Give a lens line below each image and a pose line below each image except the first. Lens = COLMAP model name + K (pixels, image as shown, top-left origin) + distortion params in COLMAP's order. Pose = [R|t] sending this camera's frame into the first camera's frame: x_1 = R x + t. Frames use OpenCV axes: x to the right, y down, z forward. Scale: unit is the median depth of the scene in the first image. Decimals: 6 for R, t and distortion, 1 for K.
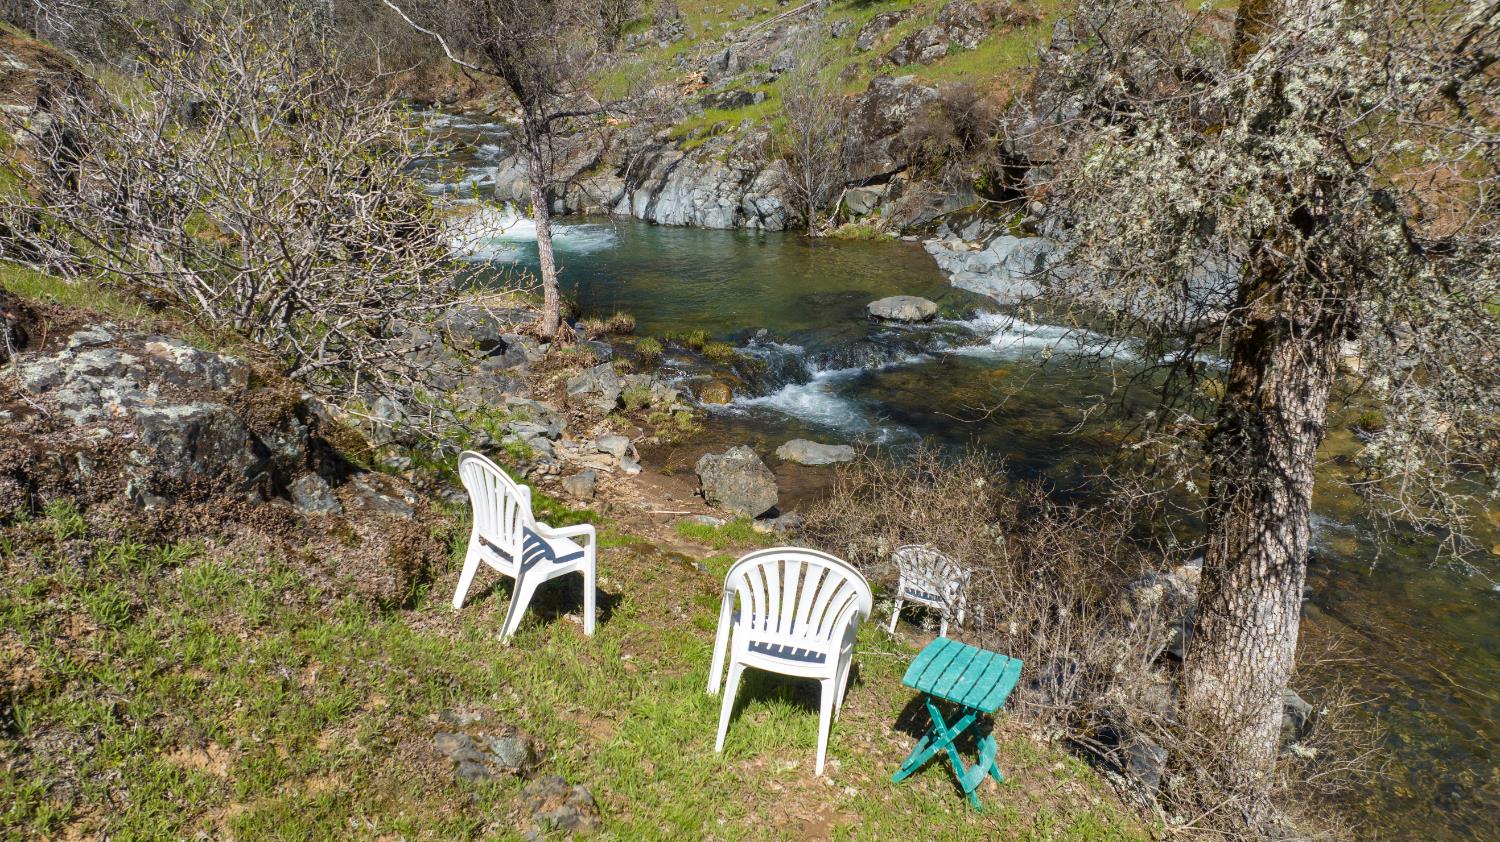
lens RADIAL K [[1043.5, 0, 750.0], [0, 1043.5, 421.0], [0, 0, 1]] dist [-0.025461, 0.001918]
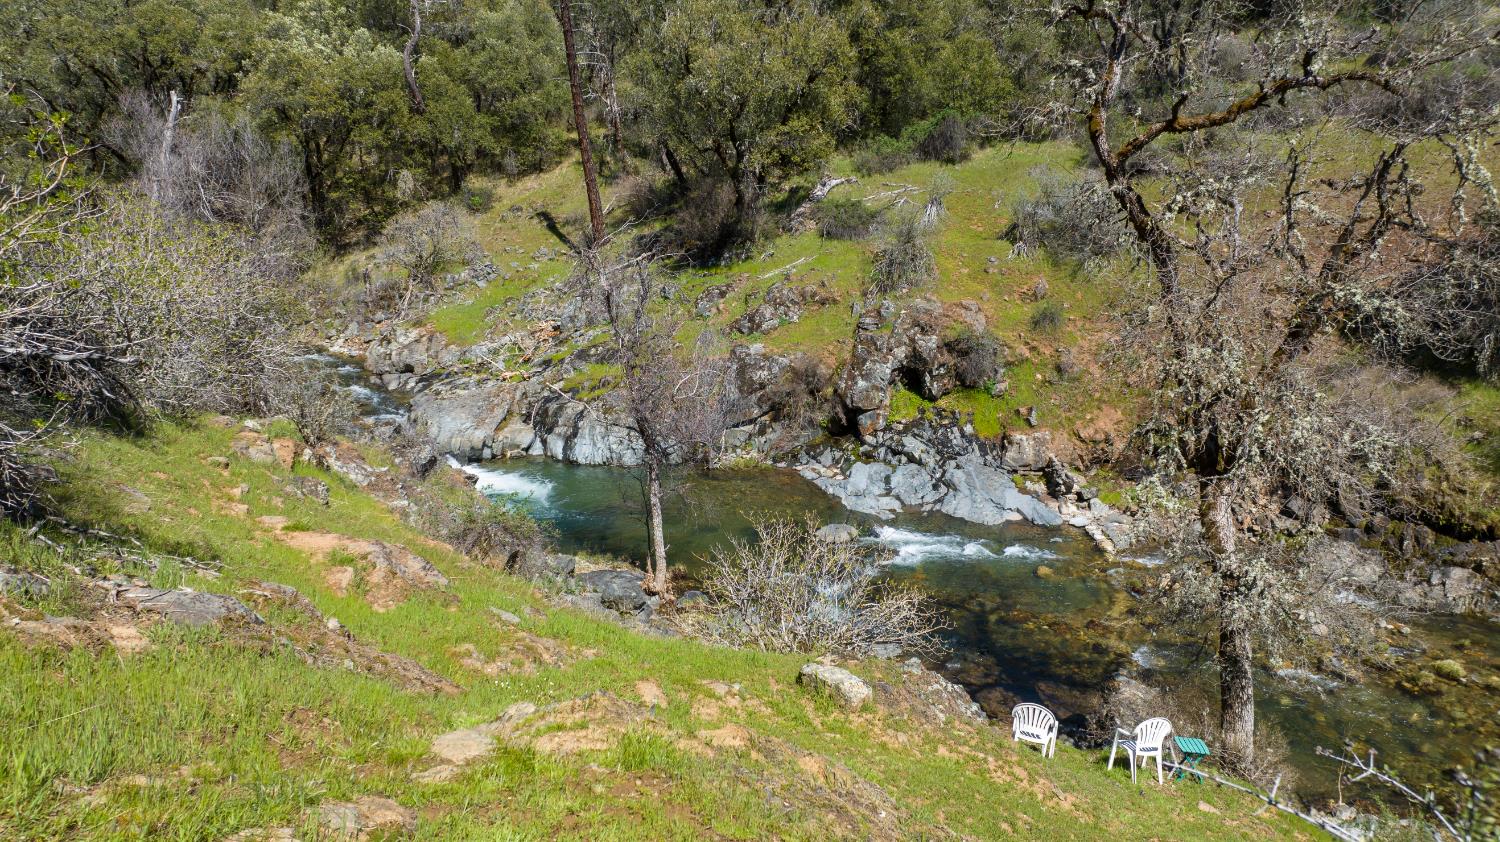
lens RADIAL K [[1043.5, 0, 750.0], [0, 1043.5, 421.0], [0, 0, 1]] dist [-0.025461, 0.001918]
pose [[0.934610, -0.075885, 0.347484, -0.340073], [0.115191, 0.988899, -0.093865, -0.099428], [-0.336504, 0.127754, 0.932976, -0.274593]]
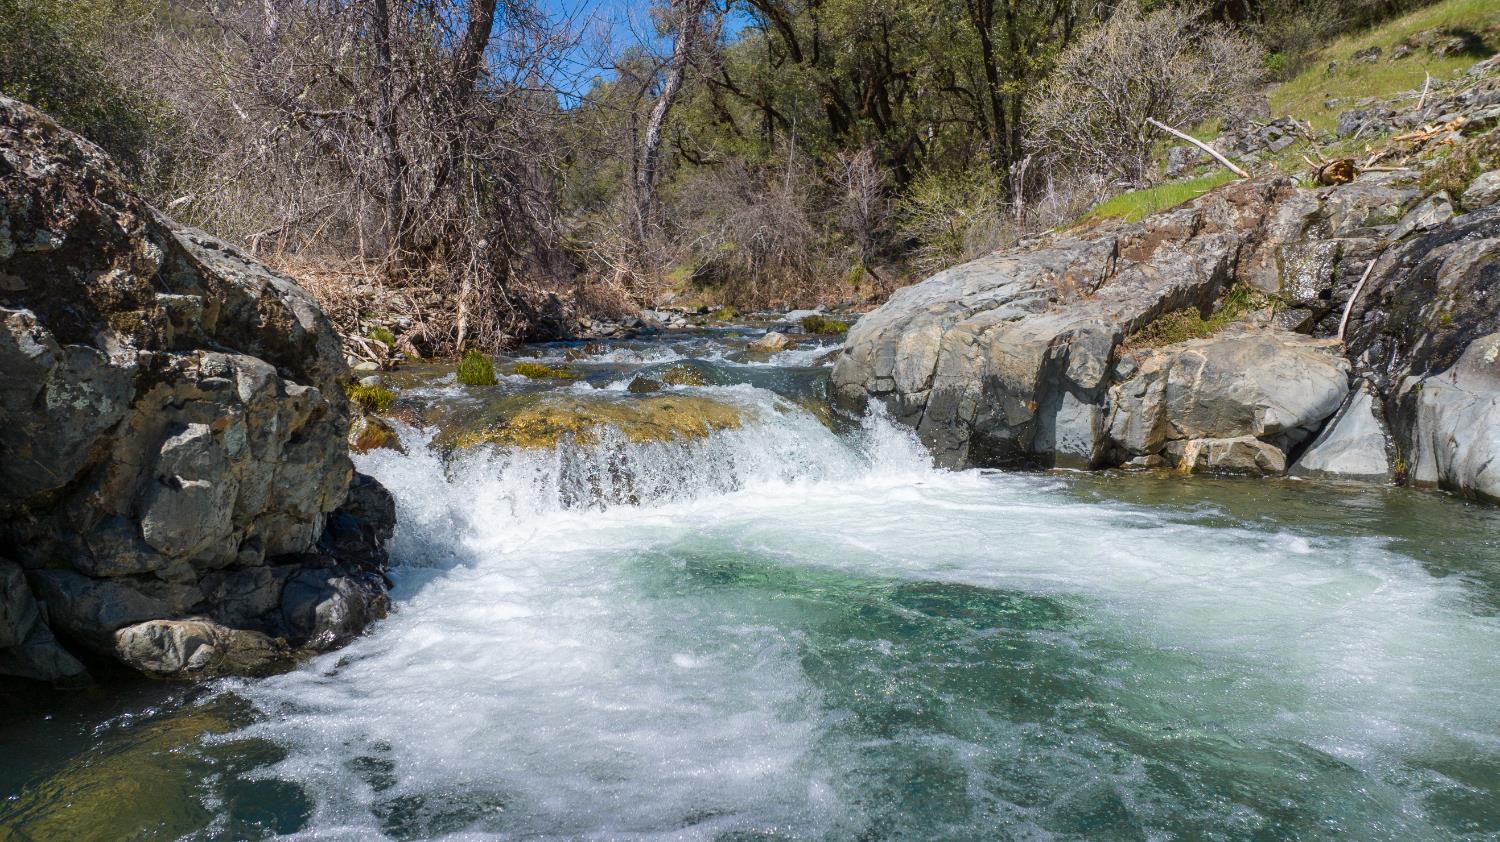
lens RADIAL K [[1043.5, 0, 750.0], [0, 1043.5, 421.0], [0, 0, 1]] dist [-0.025461, 0.001918]
pose [[0.923116, 0.033910, -0.383023, -0.171251], [-0.134192, 0.961888, -0.238254, -0.148255], [0.360345, 0.271335, 0.892485, 0.801423]]
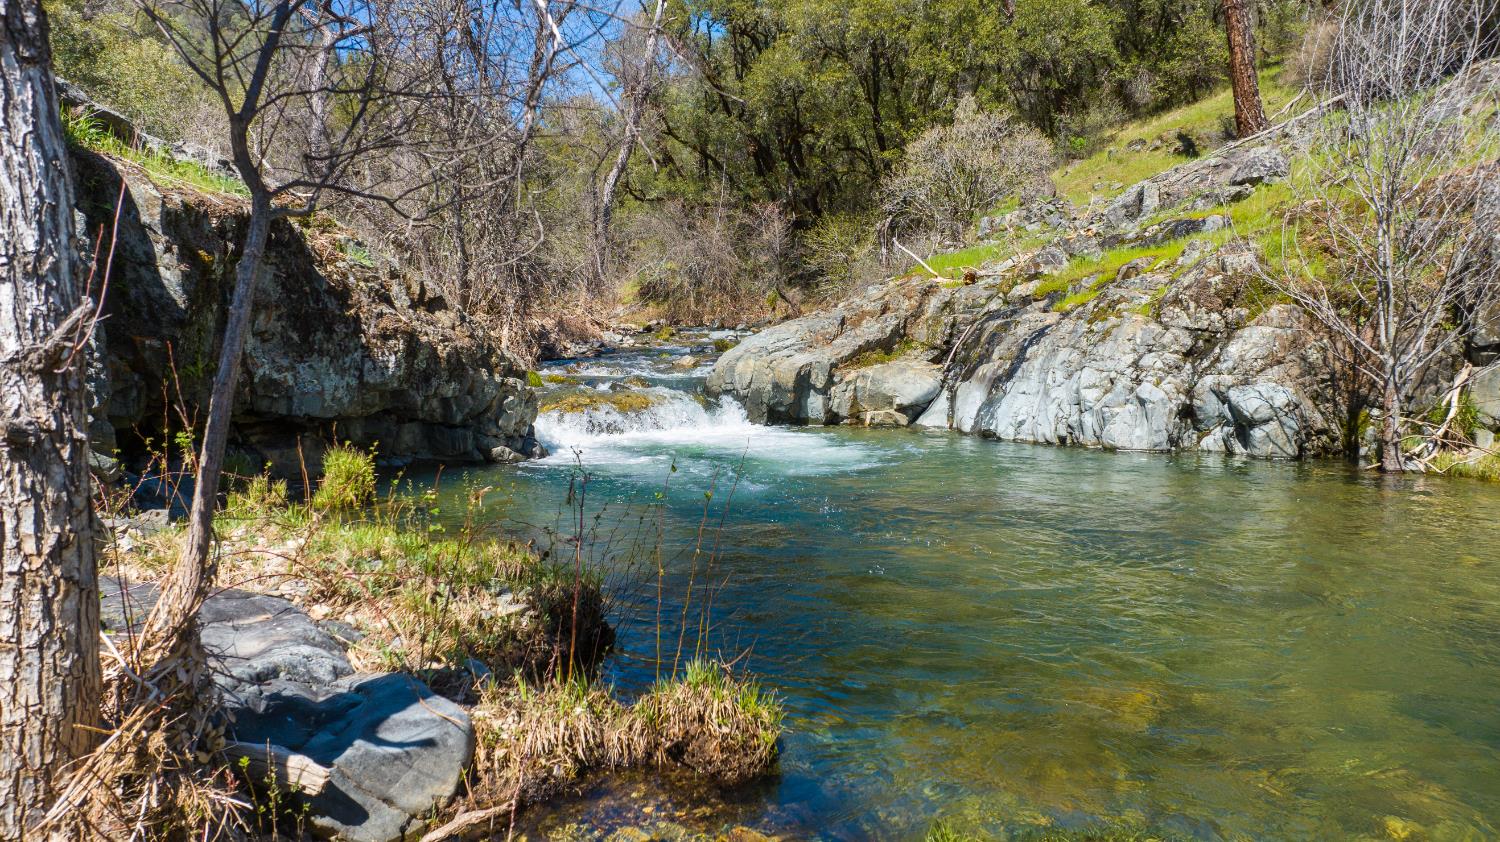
lens RADIAL K [[1043.5, 0, 750.0], [0, 1043.5, 421.0], [0, 0, 1]] dist [-0.025461, 0.001918]
pose [[0.941414, 0.030499, -0.335870, -0.036020], [-0.119390, 0.961549, -0.247325, -0.065537], [0.315412, 0.272935, 0.908857, 0.533323]]
